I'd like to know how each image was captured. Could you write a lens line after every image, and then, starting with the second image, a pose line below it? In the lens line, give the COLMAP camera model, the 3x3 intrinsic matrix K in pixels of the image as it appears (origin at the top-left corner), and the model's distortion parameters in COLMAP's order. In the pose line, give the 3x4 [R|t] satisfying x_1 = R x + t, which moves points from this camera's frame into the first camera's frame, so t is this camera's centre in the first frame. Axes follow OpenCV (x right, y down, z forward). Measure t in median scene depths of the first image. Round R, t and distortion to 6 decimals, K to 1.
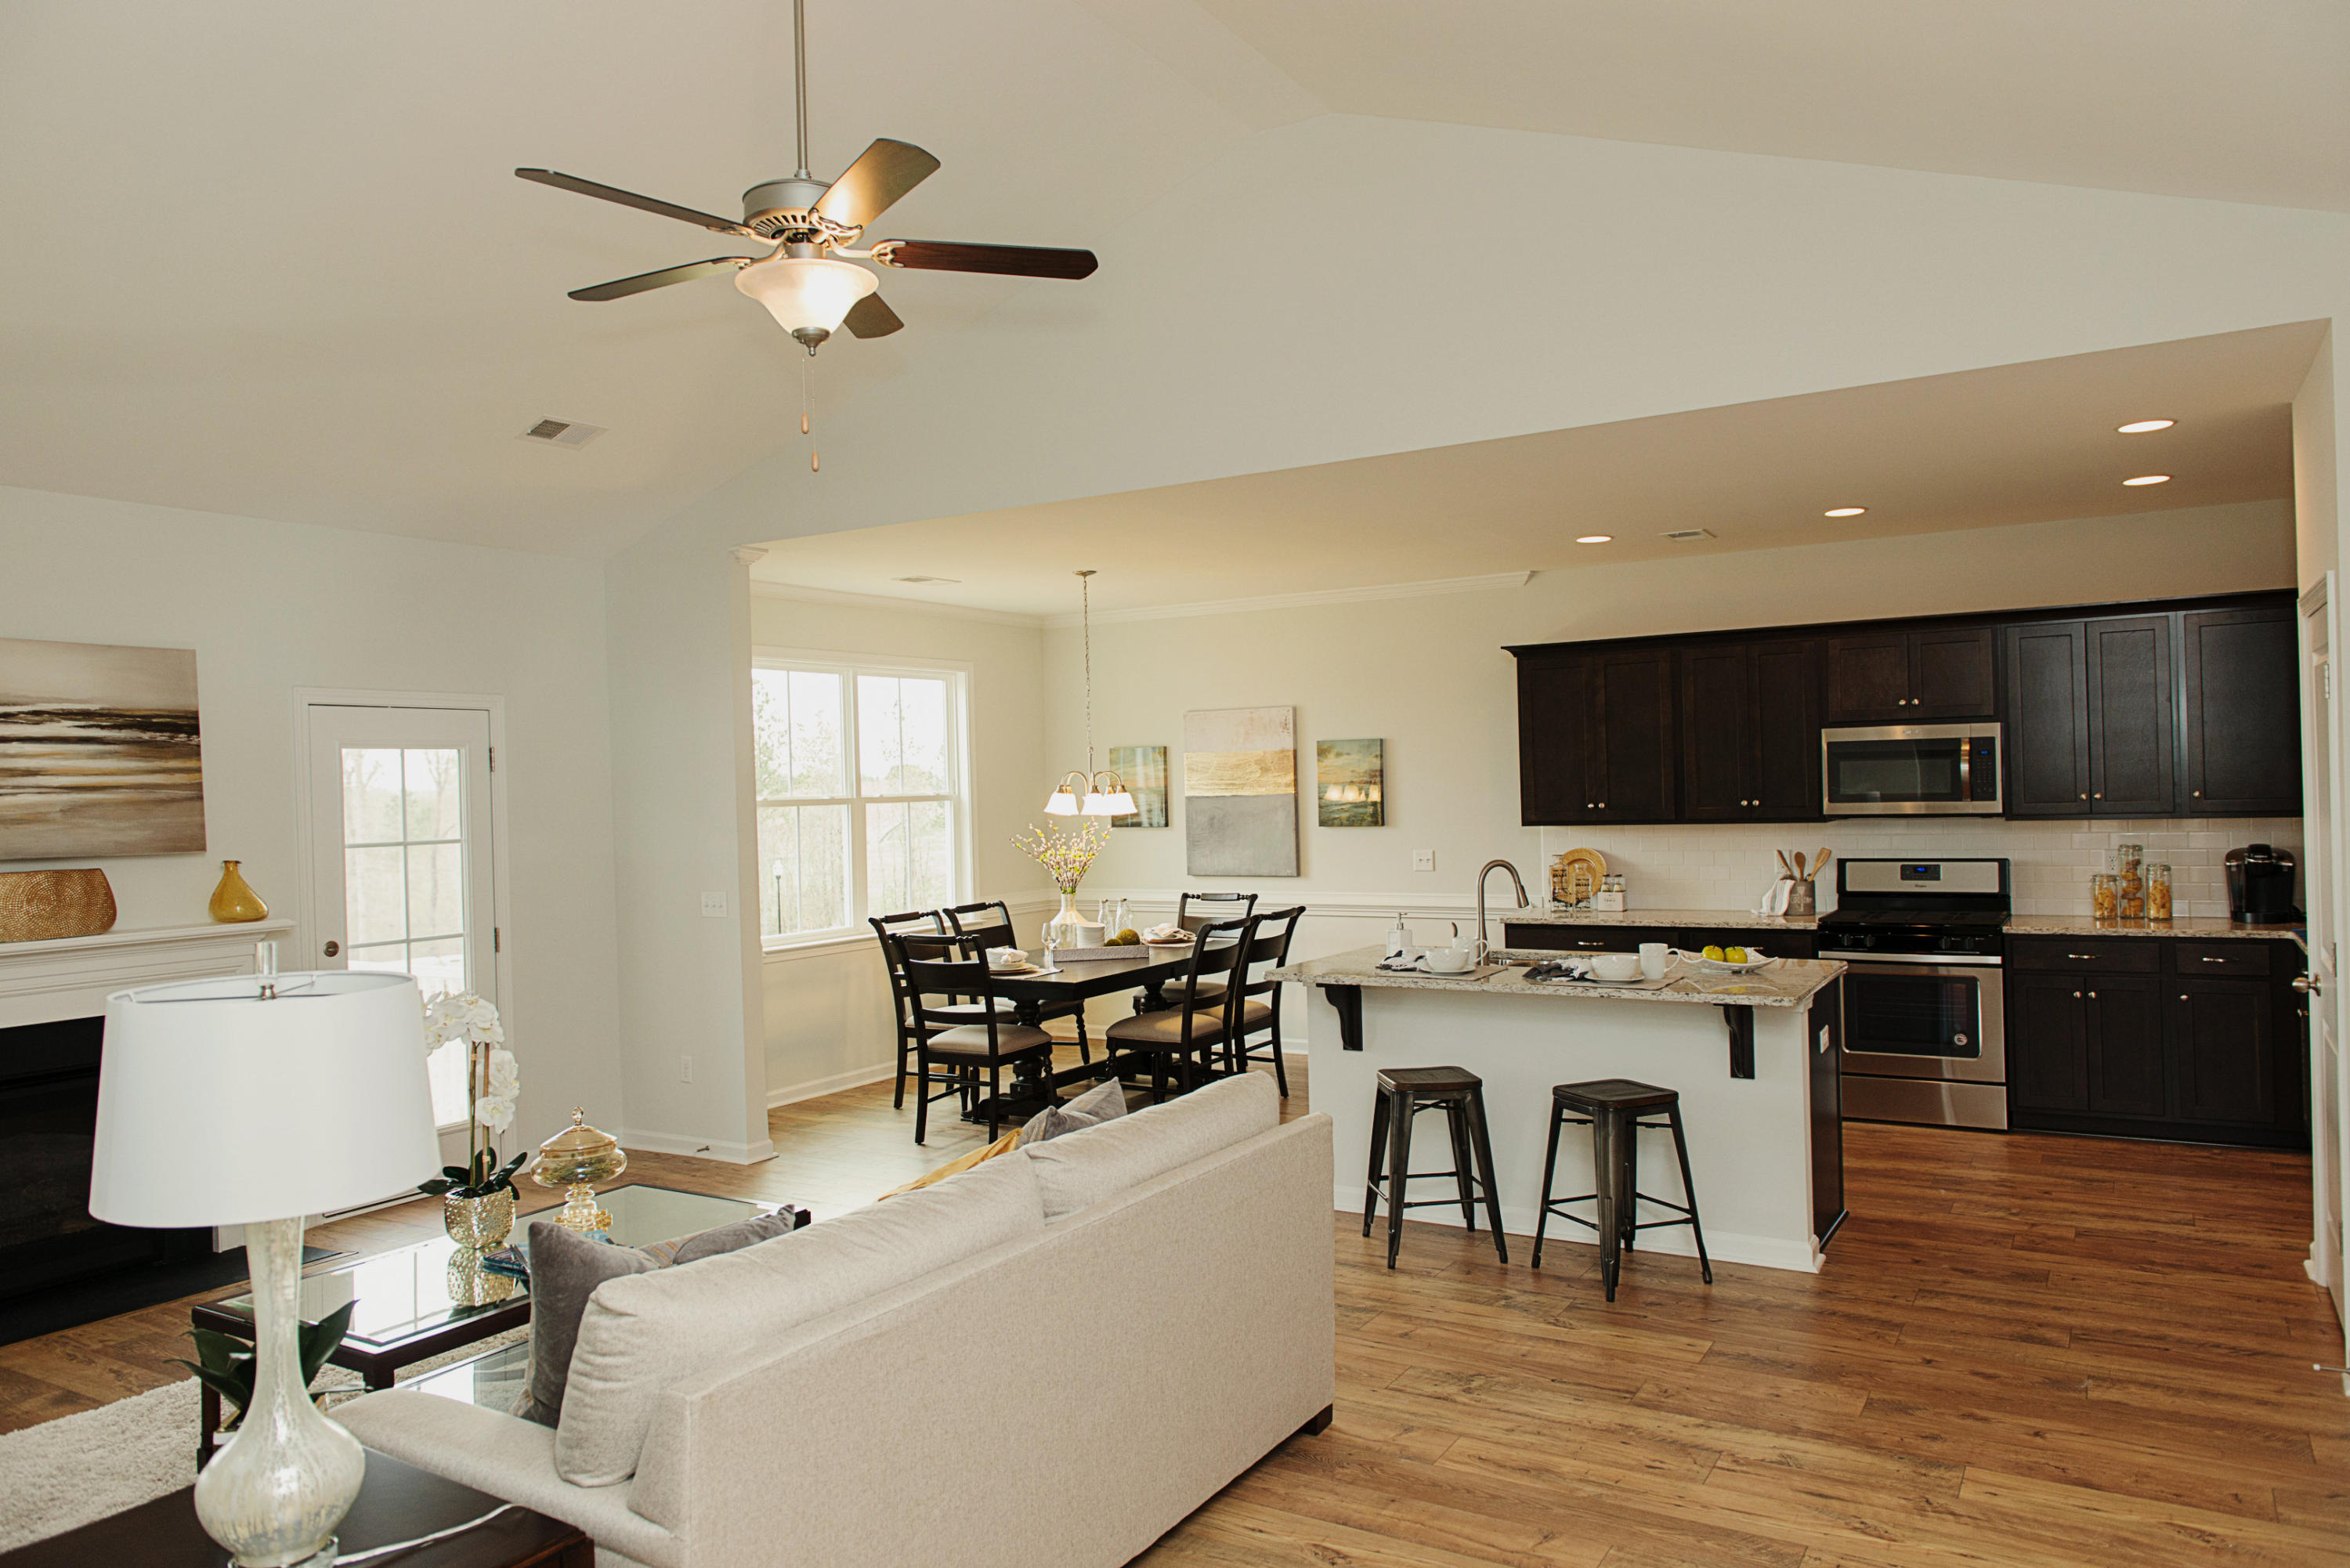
lens RADIAL K [[1576.7, 0, 1168.7], [0, 1576.7, 788.1], [0, 0, 1]] dist [0.001179, -0.000512]
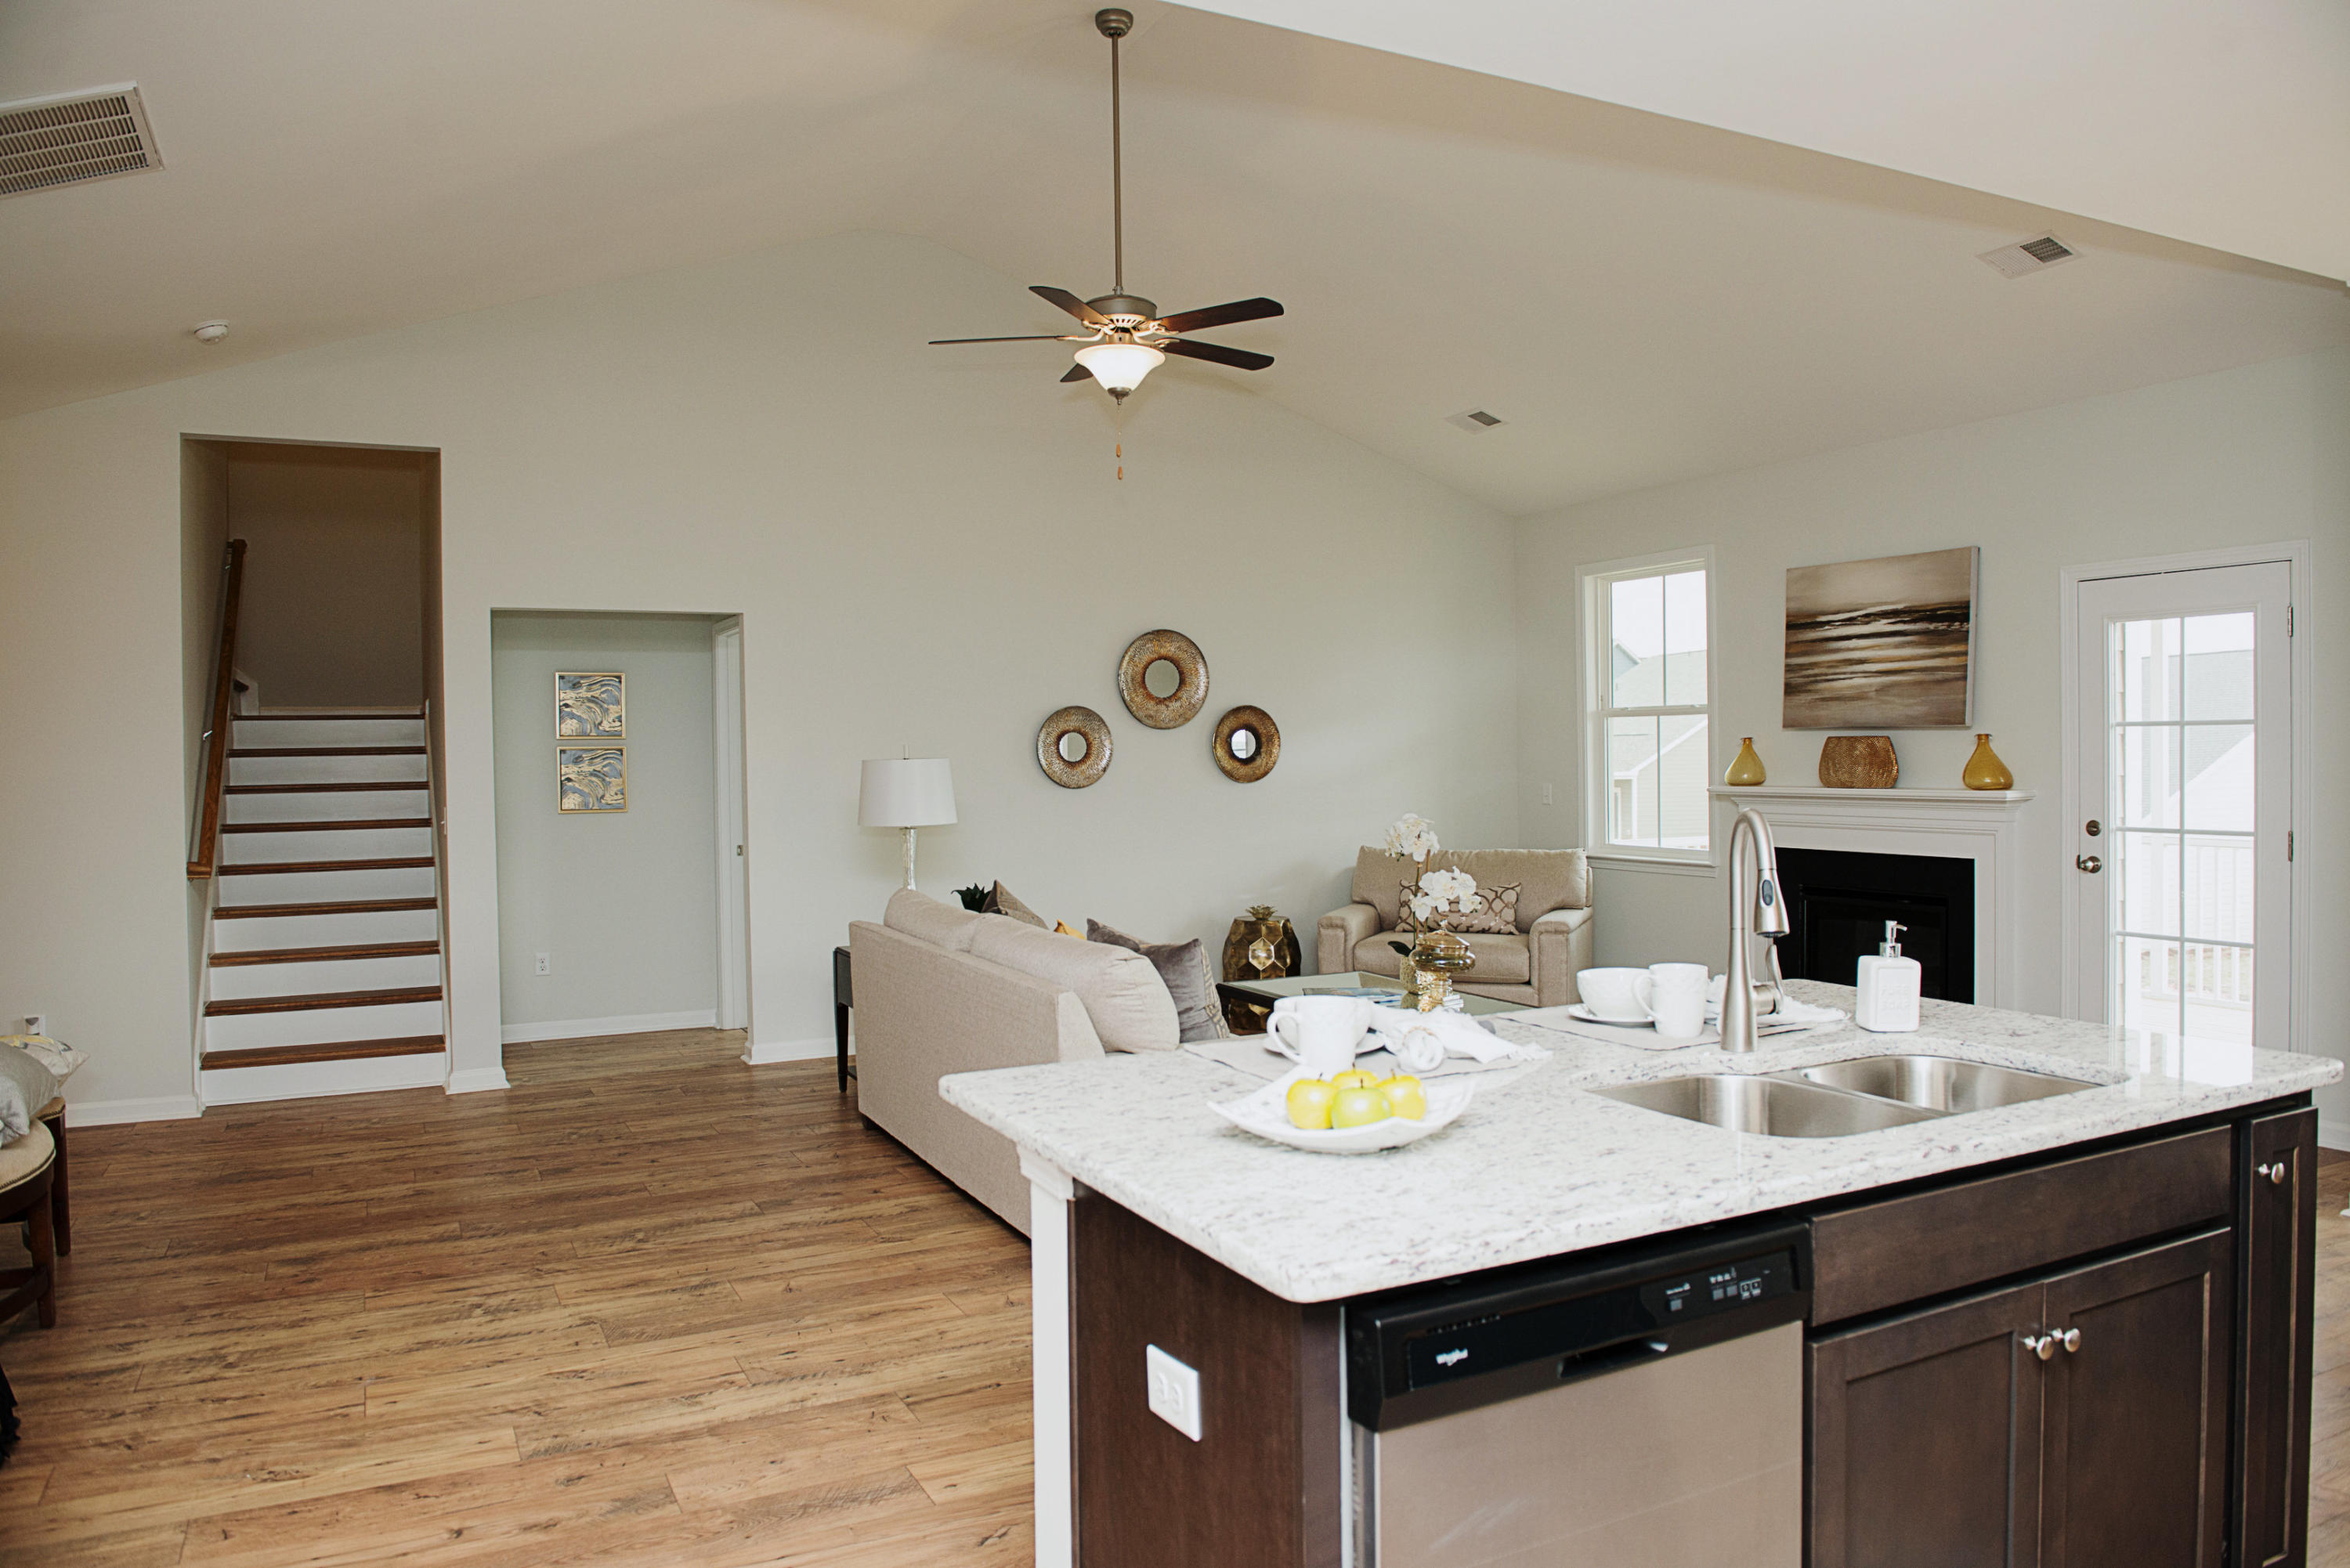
lens RADIAL K [[1596.2, 0, 1175.0], [0, 1596.2, 784.0], [0, 0, 1]] dist [-0.049268, -0.002843]
pose [[-0.521446, 0.051260, -0.851743, 0.657556], [0.025873, 0.998685, 0.044264, 0.017816], [0.852892, 0.001044, -0.522087, 1.117888]]
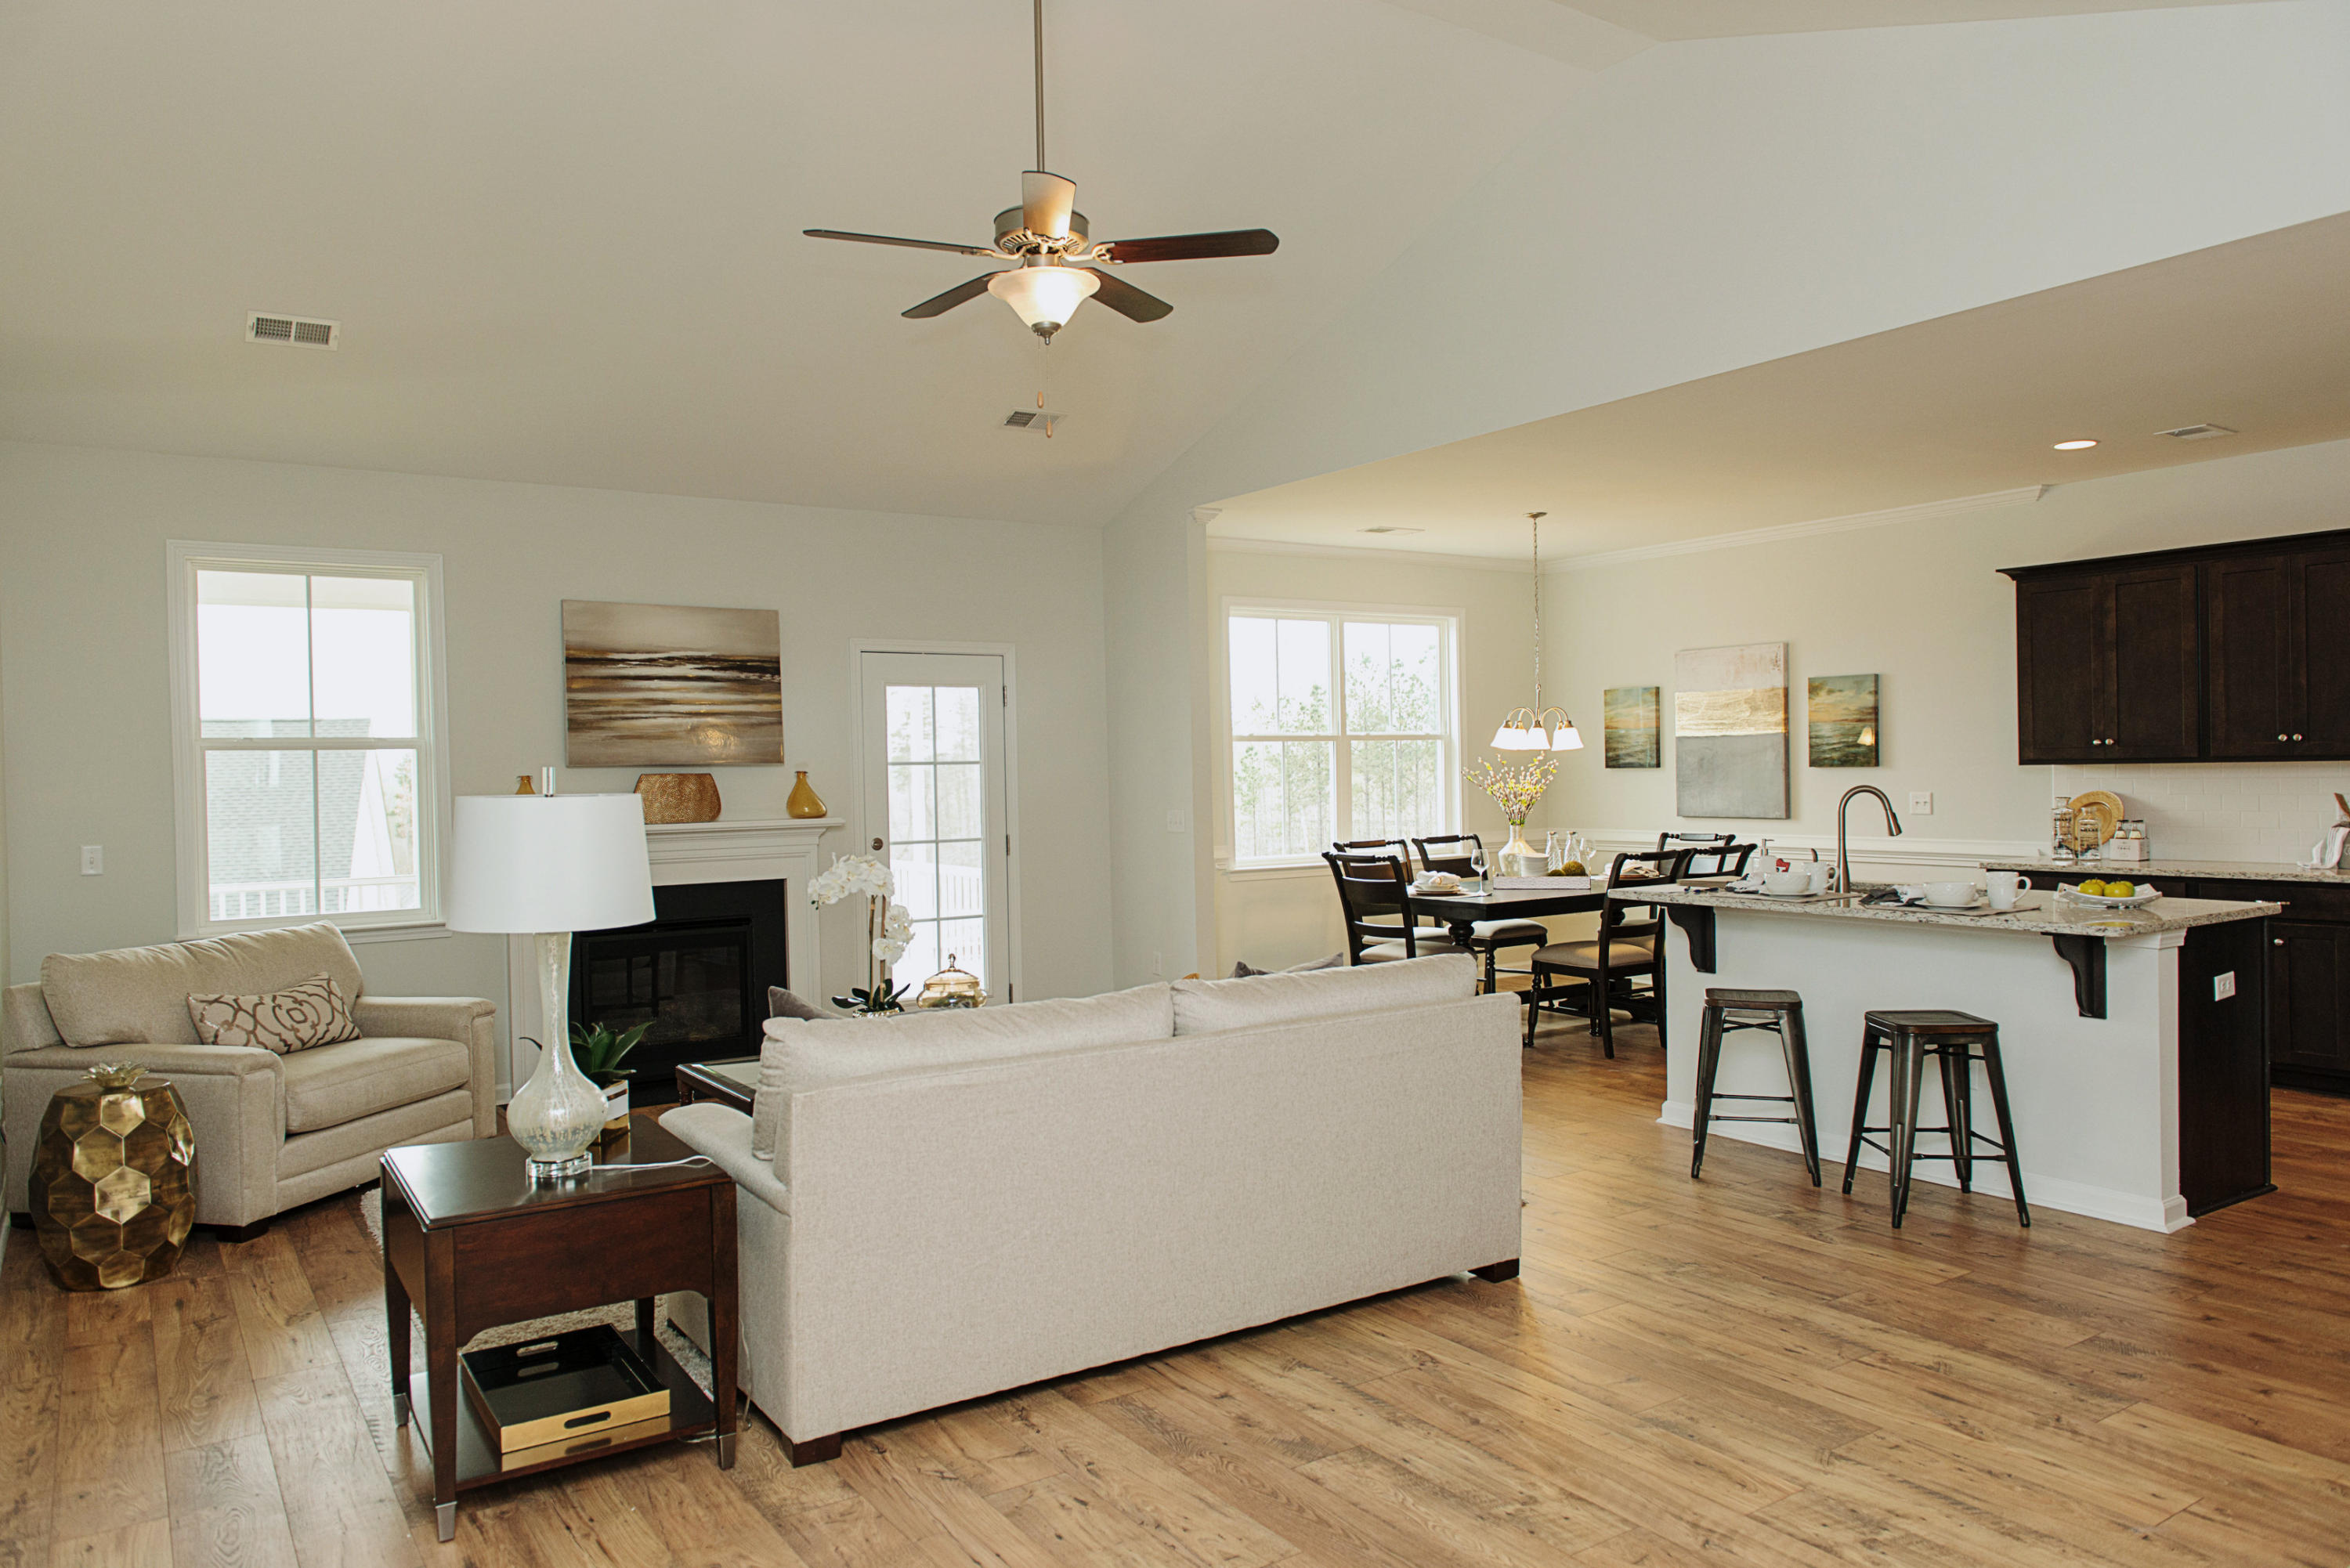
lens RADIAL K [[1576.7, 0, 1168.7], [0, 1576.7, 788.1], [0, 0, 1]] dist [0.001179, -0.000512]
pose [[0.908177, 0.015424, -0.418302, 0.233116], [-0.006236, 0.999709, 0.023322, 0.028217], [0.418540, -0.018572, 0.908009, -0.059531]]
